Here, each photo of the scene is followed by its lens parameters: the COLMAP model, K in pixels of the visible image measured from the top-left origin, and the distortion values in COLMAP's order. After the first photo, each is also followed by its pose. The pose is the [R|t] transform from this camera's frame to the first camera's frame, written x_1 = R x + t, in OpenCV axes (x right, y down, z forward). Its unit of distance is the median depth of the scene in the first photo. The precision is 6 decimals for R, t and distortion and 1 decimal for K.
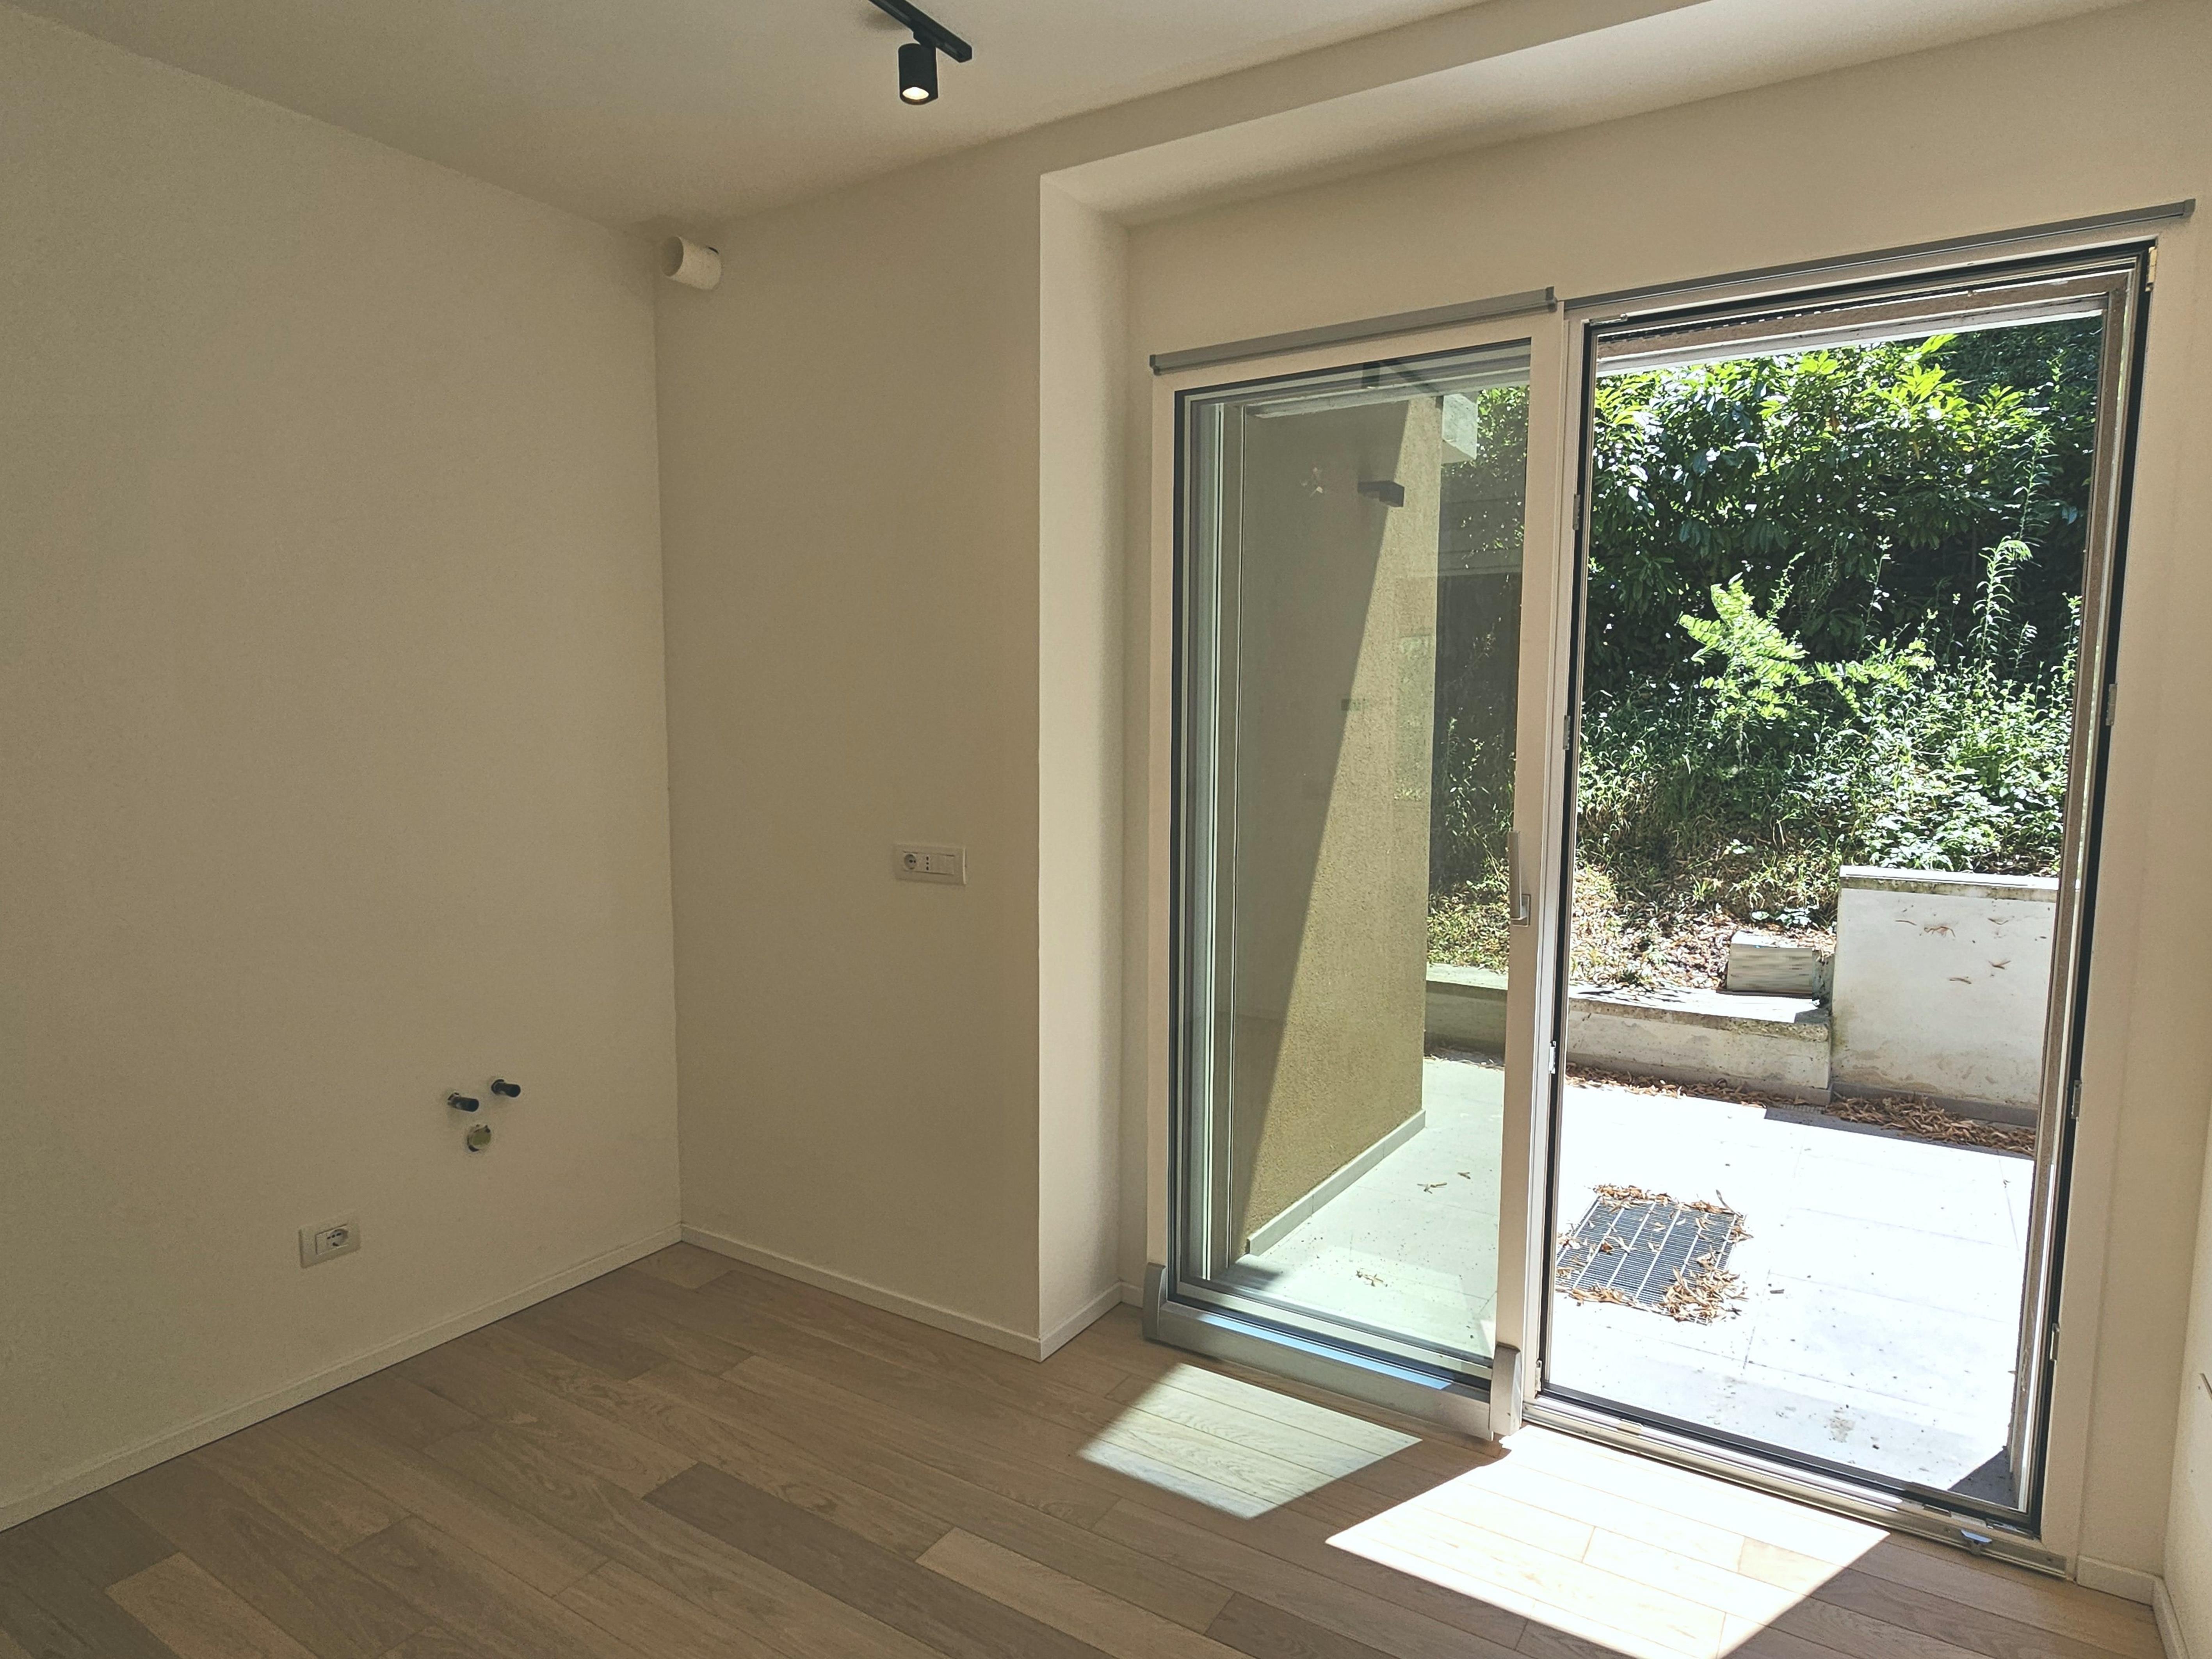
lens RADIAL K [[1271.4, 0, 1115.1], [0, 1271.4, 846.5], [0, 0, 1]] dist [-0.004694, 0.000817]
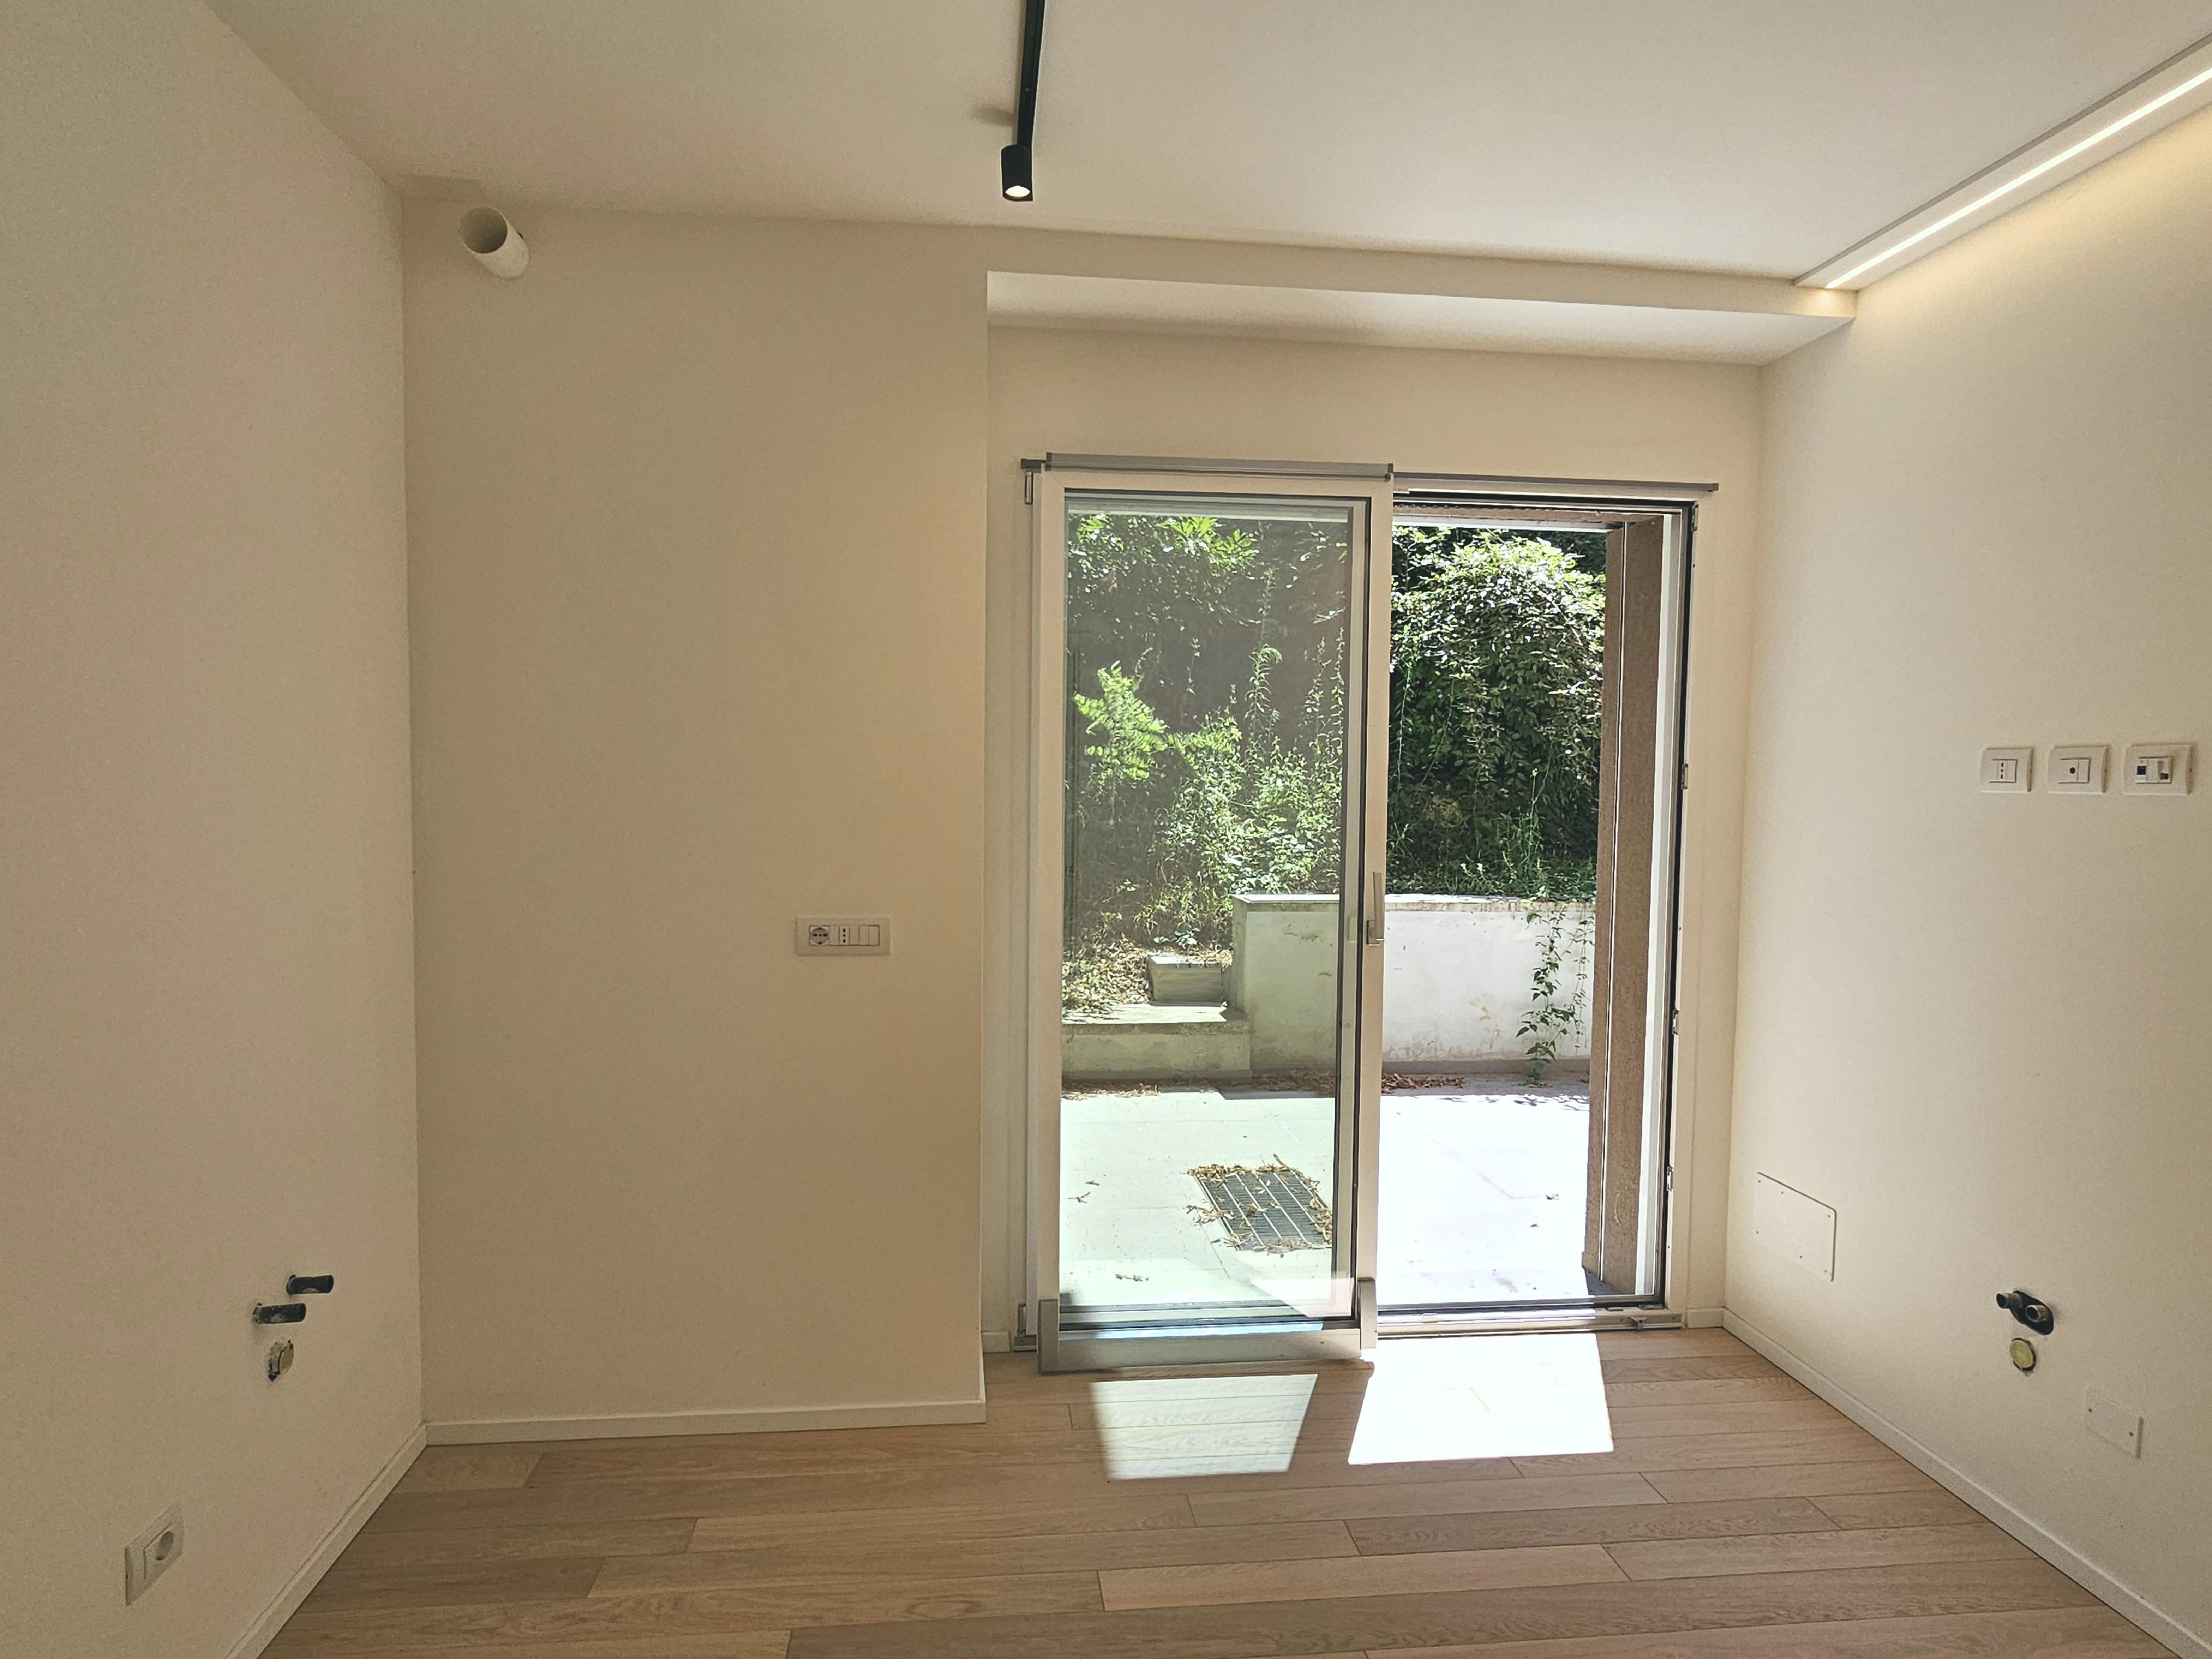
lens RADIAL K [[1271.4, 0, 1110.4], [0, 1271.4, 837.8], [0, 0, 1]] dist [-0.004694, 0.000817]
pose [[0.787484, -0.029013, 0.615652, -0.313235], [0.060921, 0.997664, -0.030909, -0.009952], [-0.613317, 0.061847, 0.787412, 0.063541]]
